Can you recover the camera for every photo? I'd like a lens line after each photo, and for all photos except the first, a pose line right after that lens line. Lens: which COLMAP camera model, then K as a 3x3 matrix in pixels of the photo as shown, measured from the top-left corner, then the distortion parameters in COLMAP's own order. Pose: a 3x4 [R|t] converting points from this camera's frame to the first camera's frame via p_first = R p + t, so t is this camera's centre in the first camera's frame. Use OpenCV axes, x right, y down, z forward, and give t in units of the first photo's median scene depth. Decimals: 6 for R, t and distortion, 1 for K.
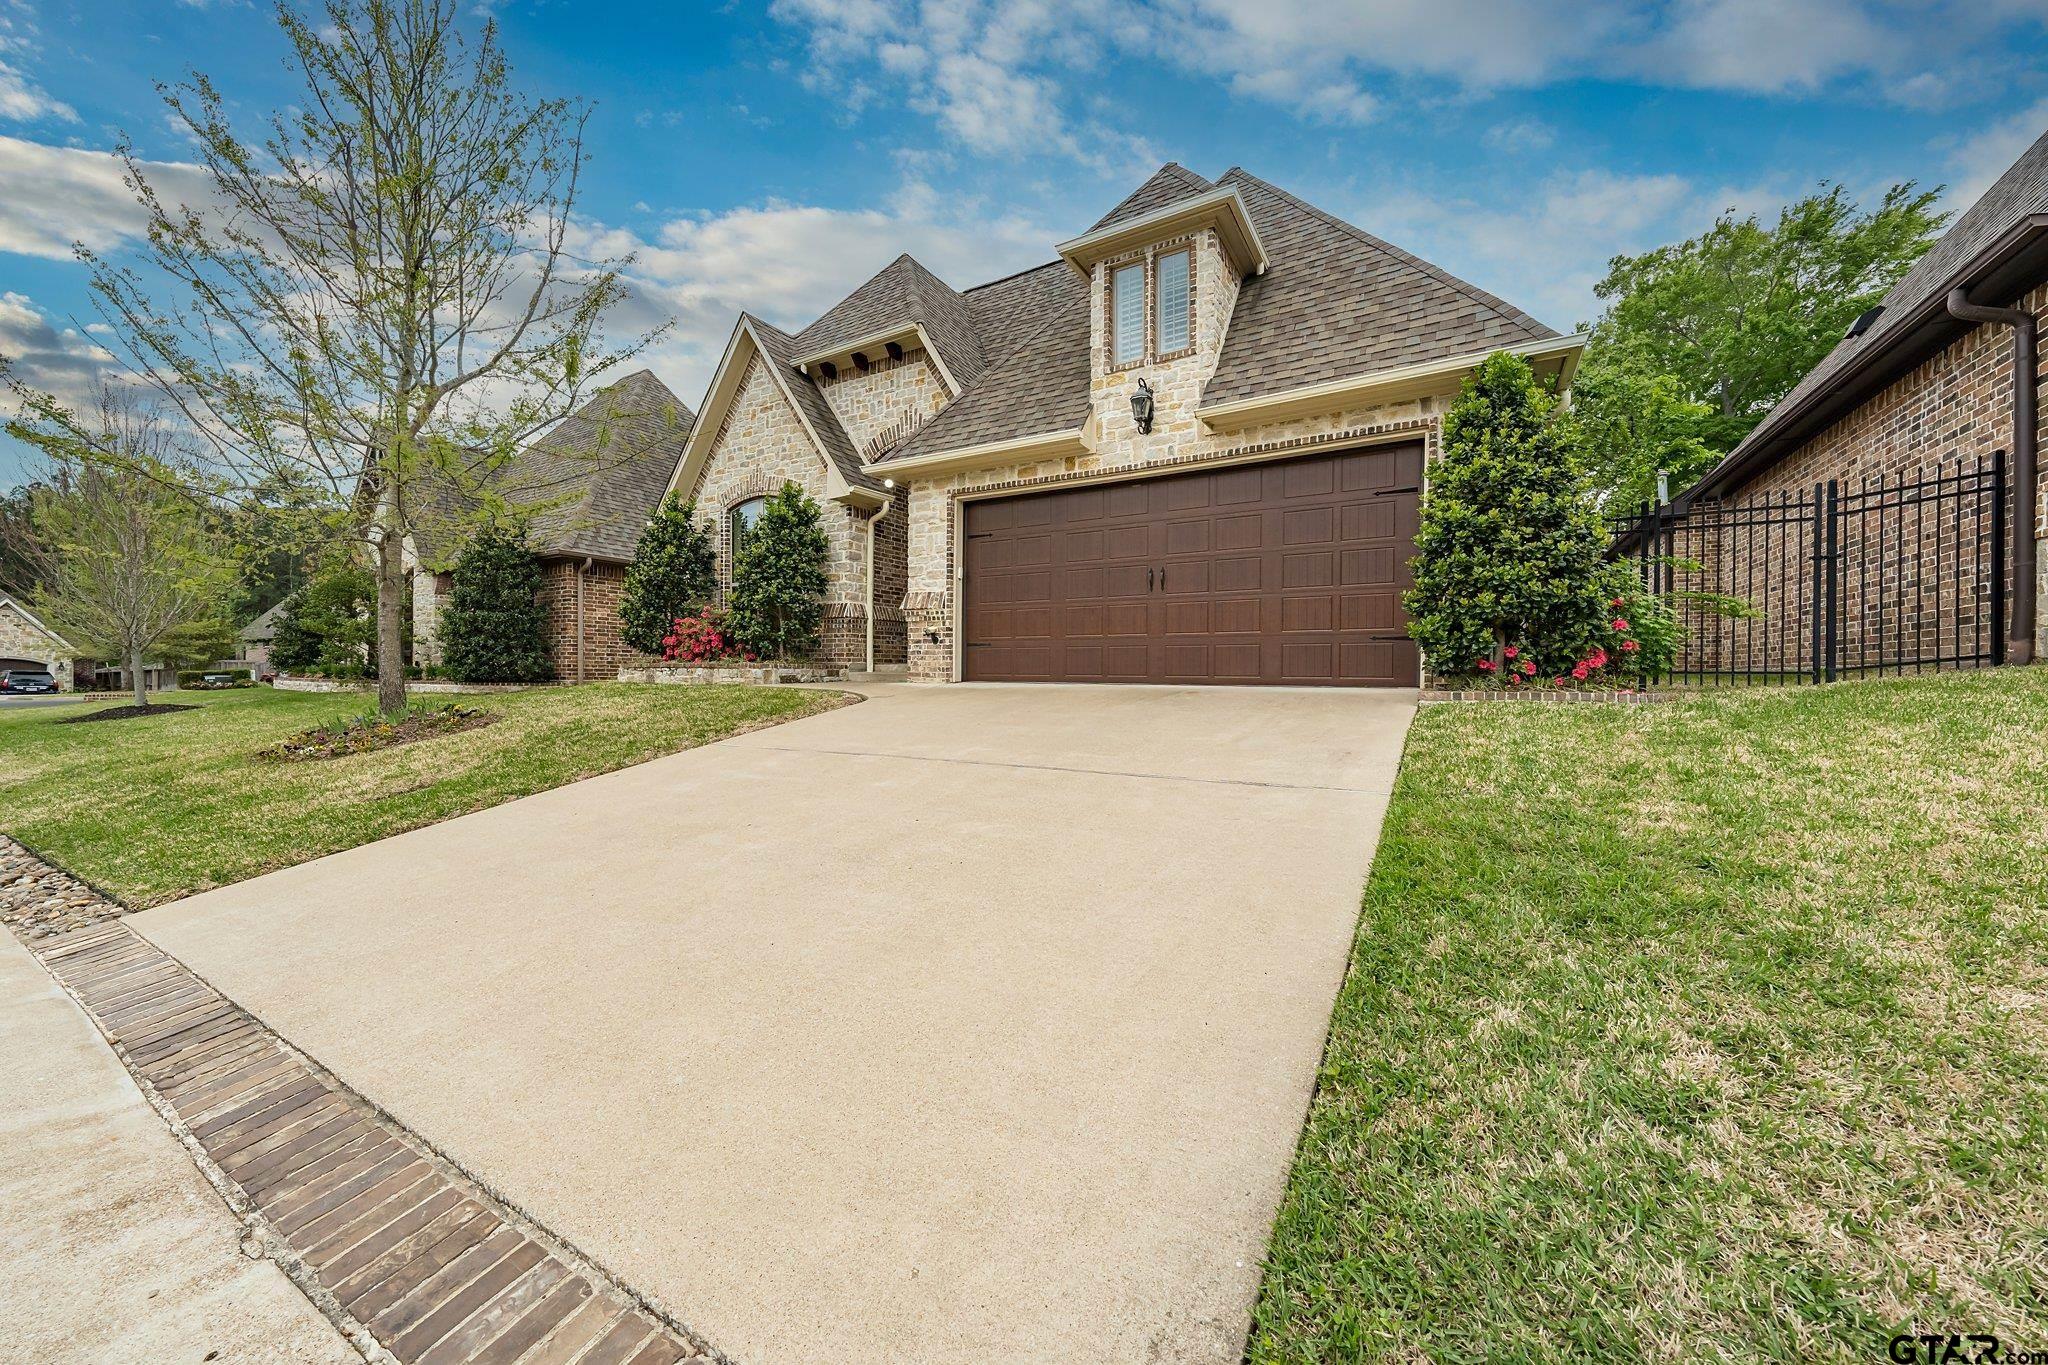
lens RADIAL K [[734.4, 0, 1024.0], [0, 734.4, 682.5], [0, 0, 1]] dist [-0.002220, 0.000441]
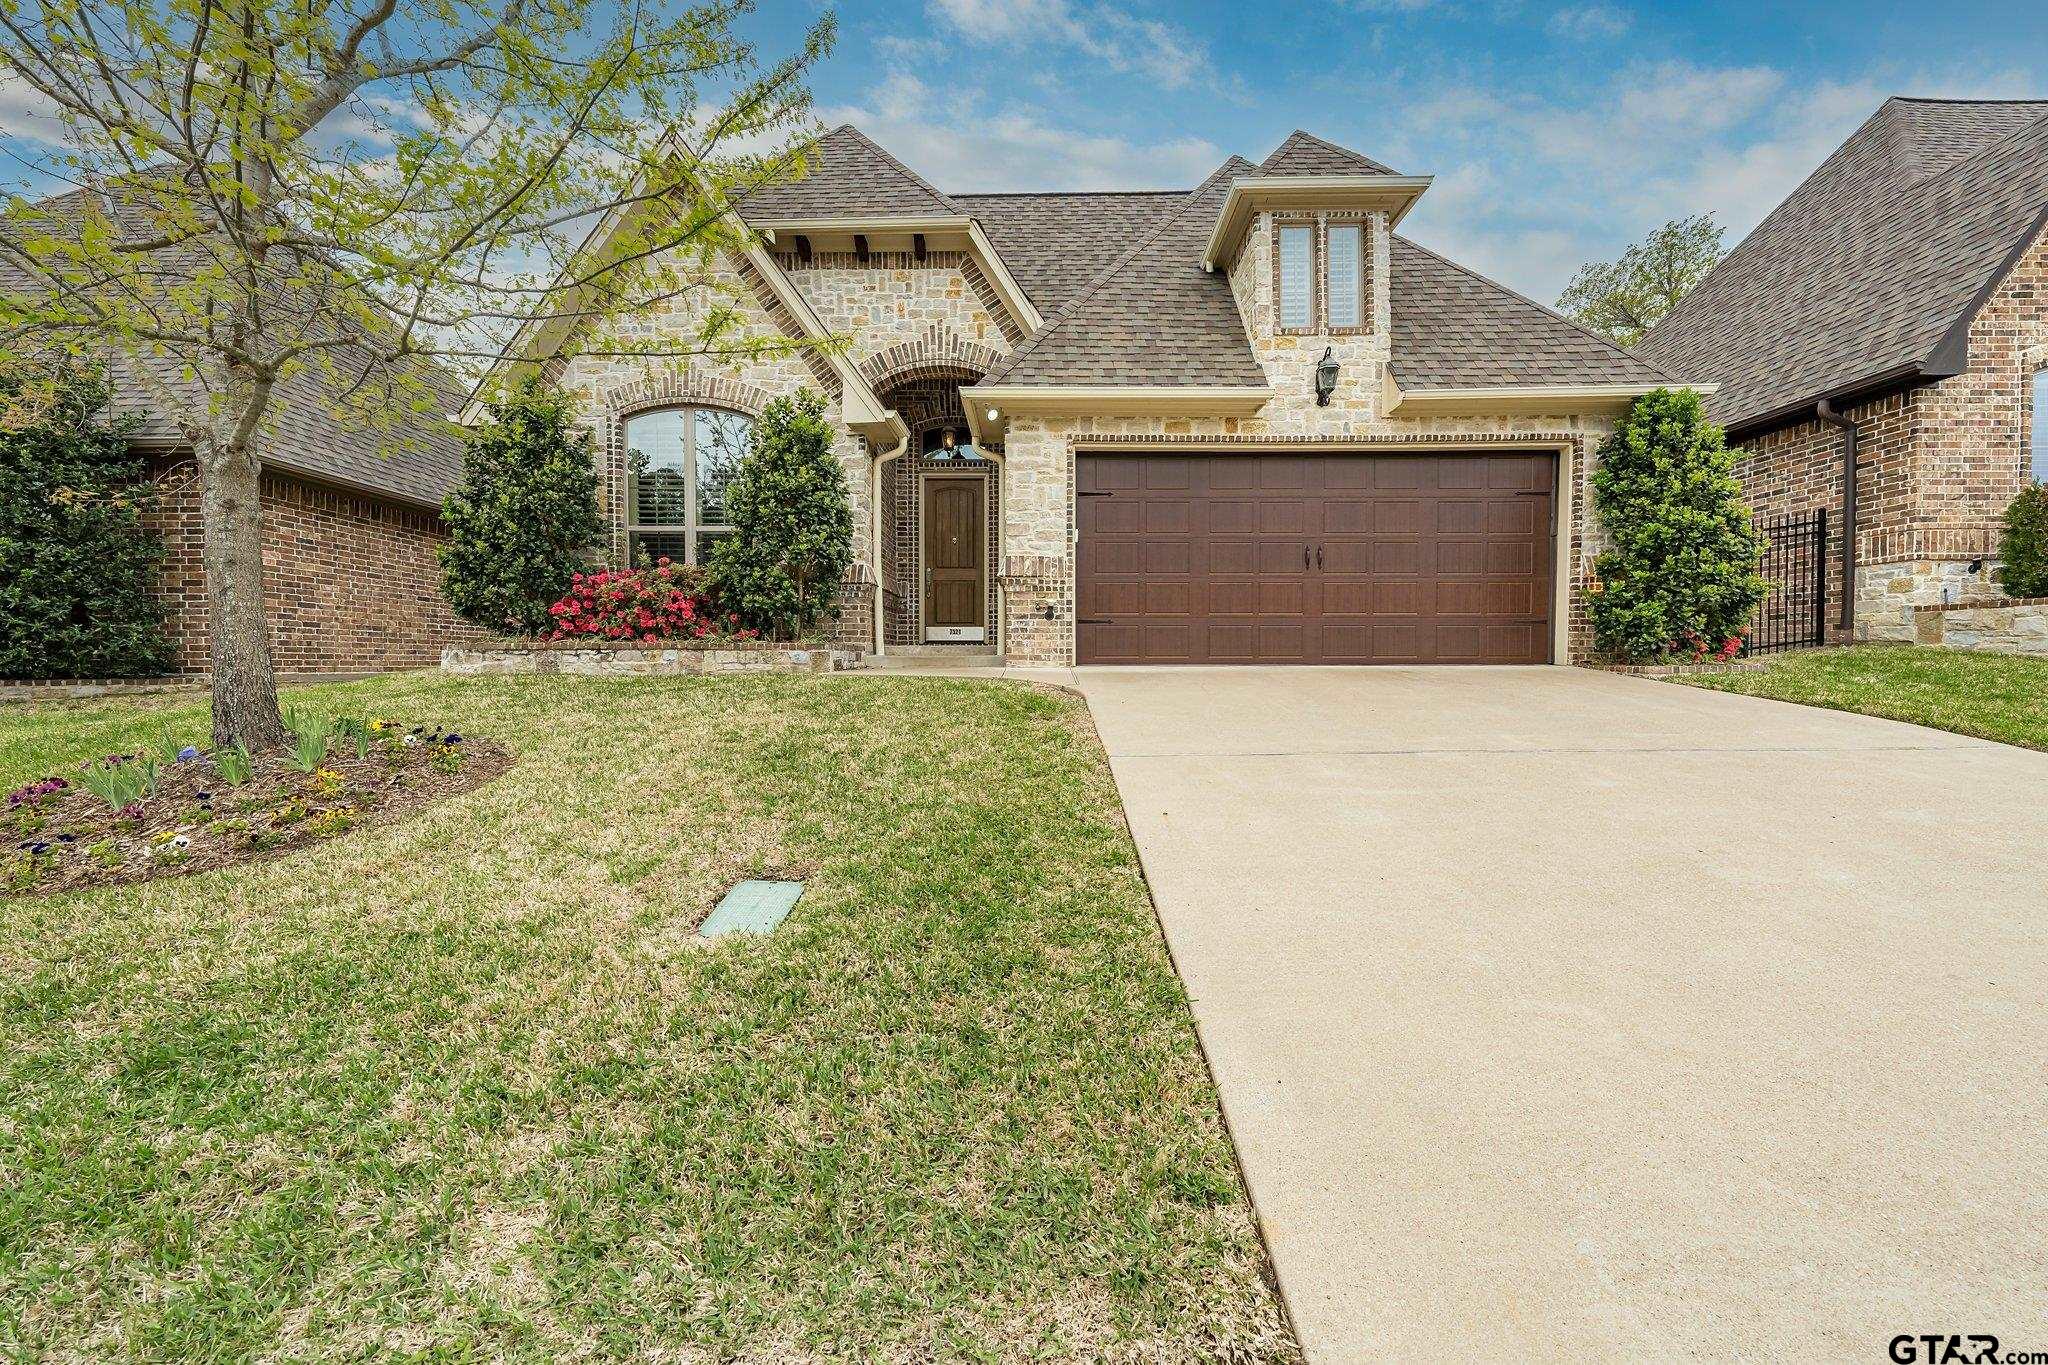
lens RADIAL K [[734.4, 0, 1024.0], [0, 734.4, 682.5], [0, 0, 1]] dist [-0.002220, 0.000441]
pose [[0.864382, -0.022207, 0.502346, -0.560535], [0.012914, 0.999675, 0.021972, -0.000818], [-0.502670, -0.012505, 0.864388, 0.299934]]
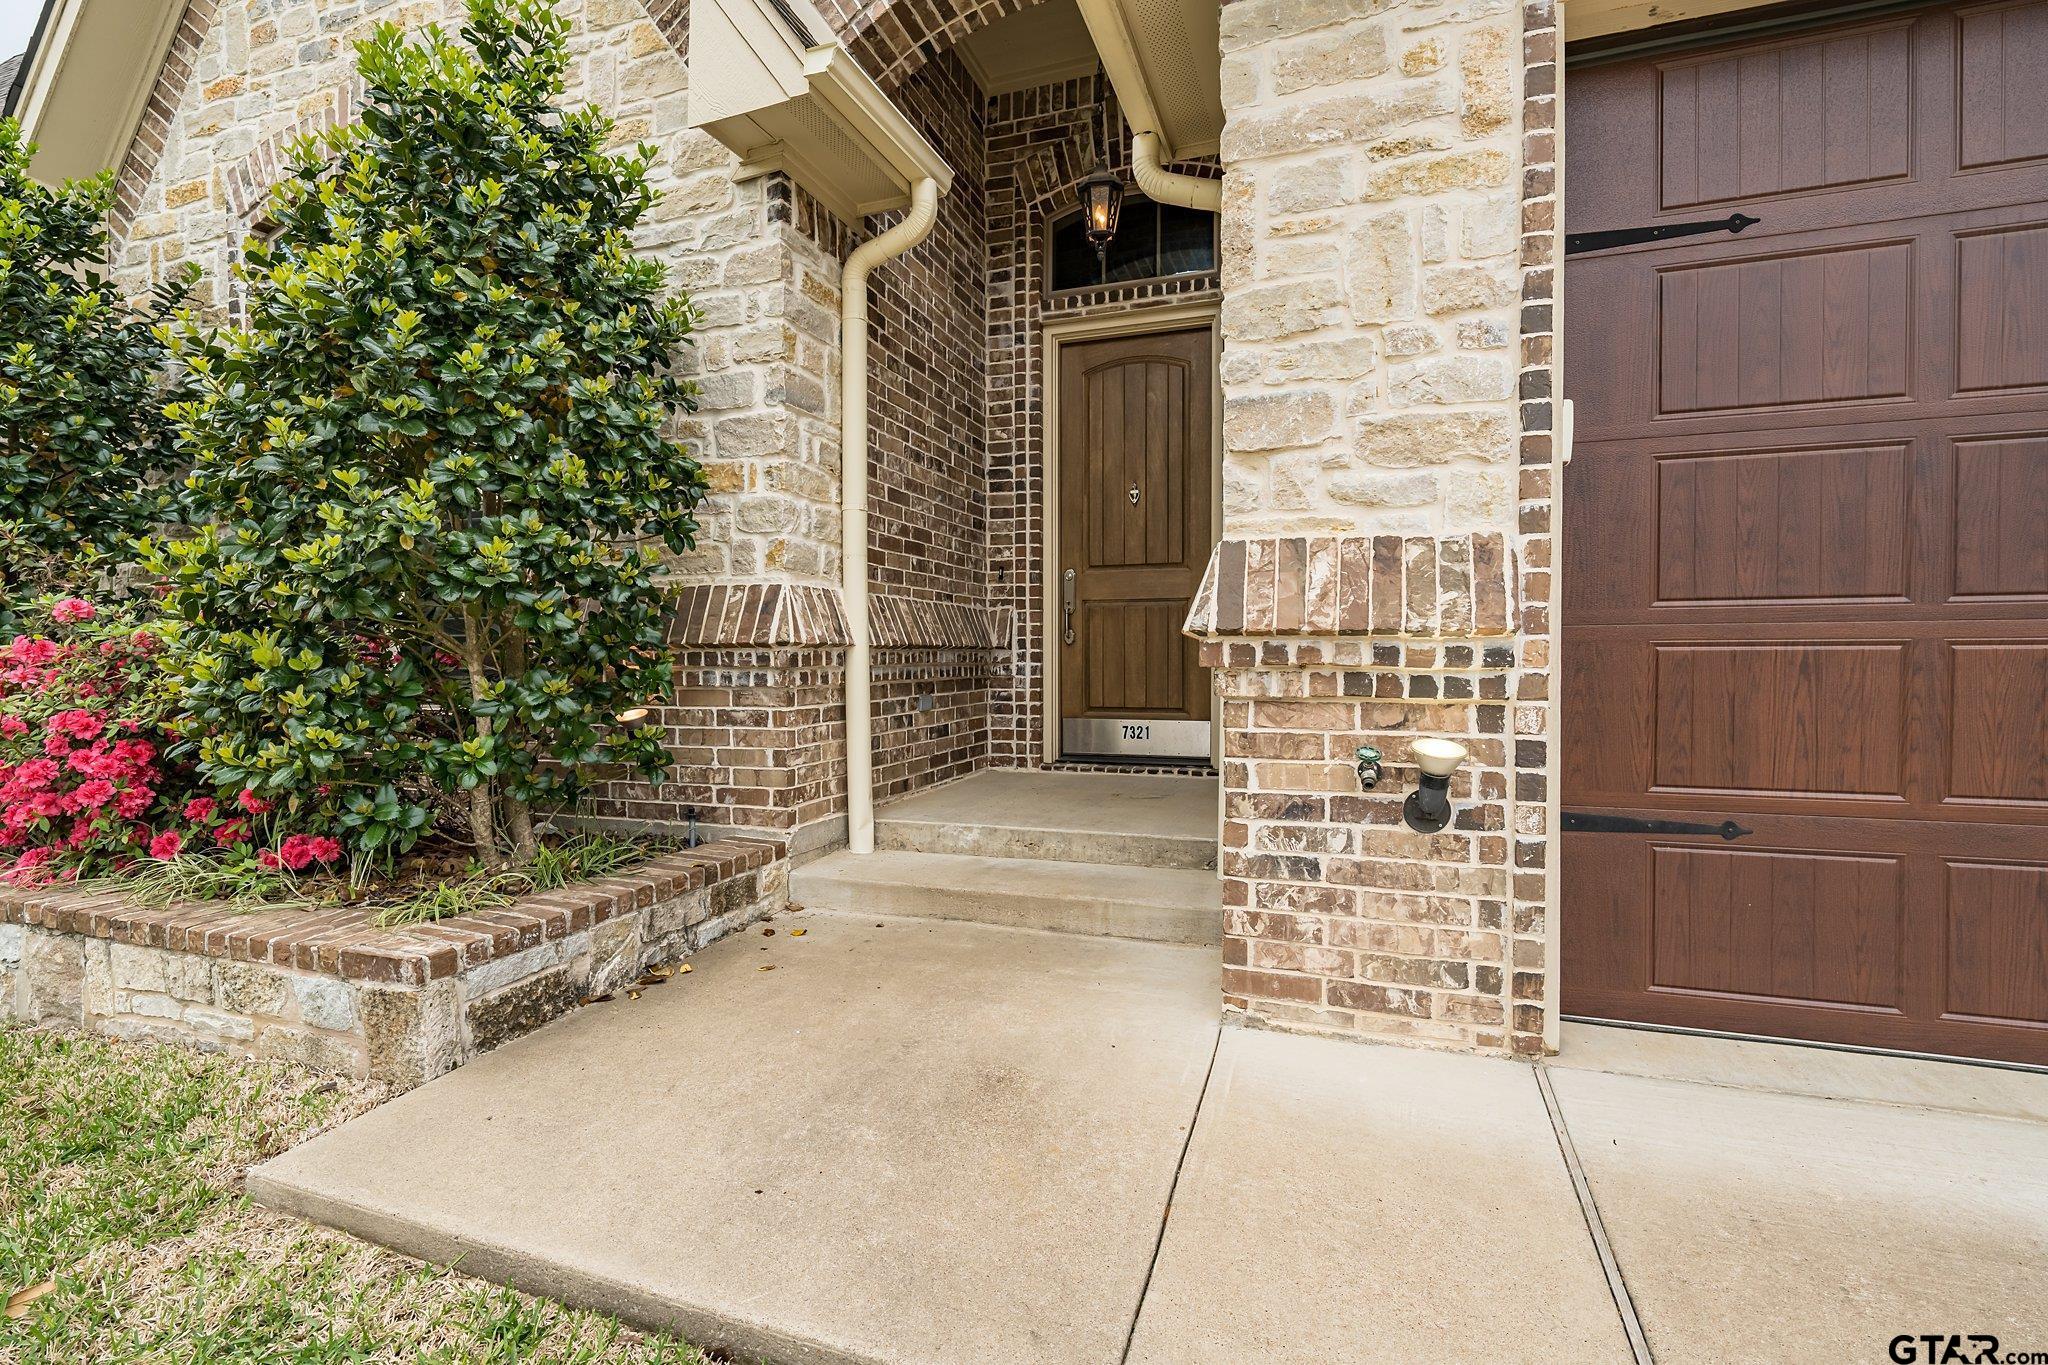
lens RADIAL K [[930.2, 0, 1027.8], [0, 930.2, 677.0], [0, 0, 1]] dist [-0.000322, 0.000211]
pose [[0.979409, -0.014803, 0.201341, -0.259502], [0.013136, 0.999868, 0.009613, -0.092976], [-0.201457, -0.006771, 0.979474, 0.798332]]
